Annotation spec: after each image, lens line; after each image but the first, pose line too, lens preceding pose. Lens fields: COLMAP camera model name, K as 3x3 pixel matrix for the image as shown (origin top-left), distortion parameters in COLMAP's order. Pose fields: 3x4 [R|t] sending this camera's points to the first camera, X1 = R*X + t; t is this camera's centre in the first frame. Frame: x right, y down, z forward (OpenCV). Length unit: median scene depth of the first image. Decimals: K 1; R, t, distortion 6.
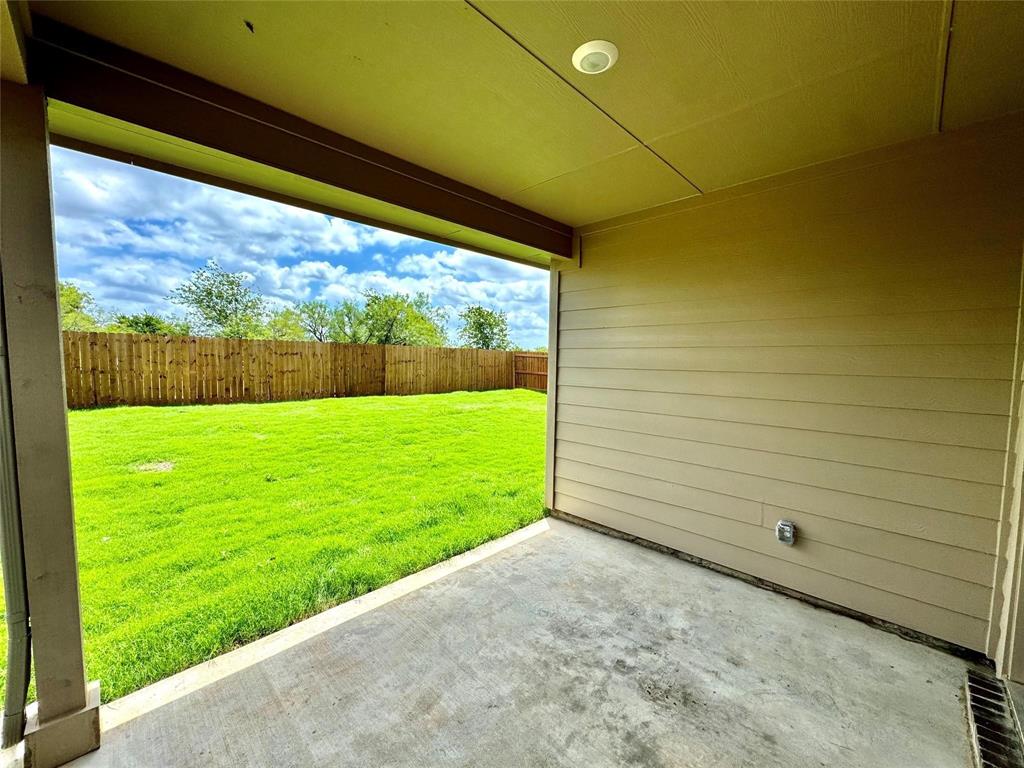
lens RADIAL K [[410.8, 0, 512.0], [0, 410.8, 384.0], [0, 0, 1]] dist [0.001791, 0.000260]
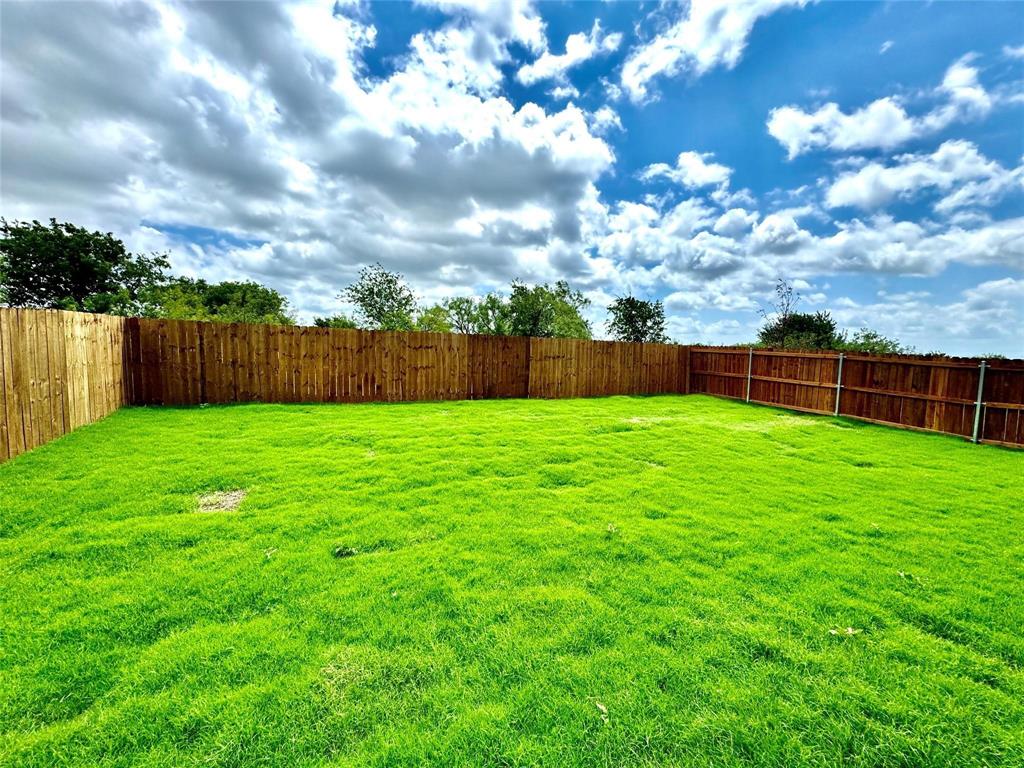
lens RADIAL K [[410.8, 0, 512.0], [0, 410.8, 384.0], [0, 0, 1]] dist [0.001791, 0.000260]
pose [[0.943624, 0.027949, -0.329836, -0.066614], [-0.026116, 0.999609, 0.009988, -0.008157], [0.329986, -0.000811, 0.943985, 0.203632]]
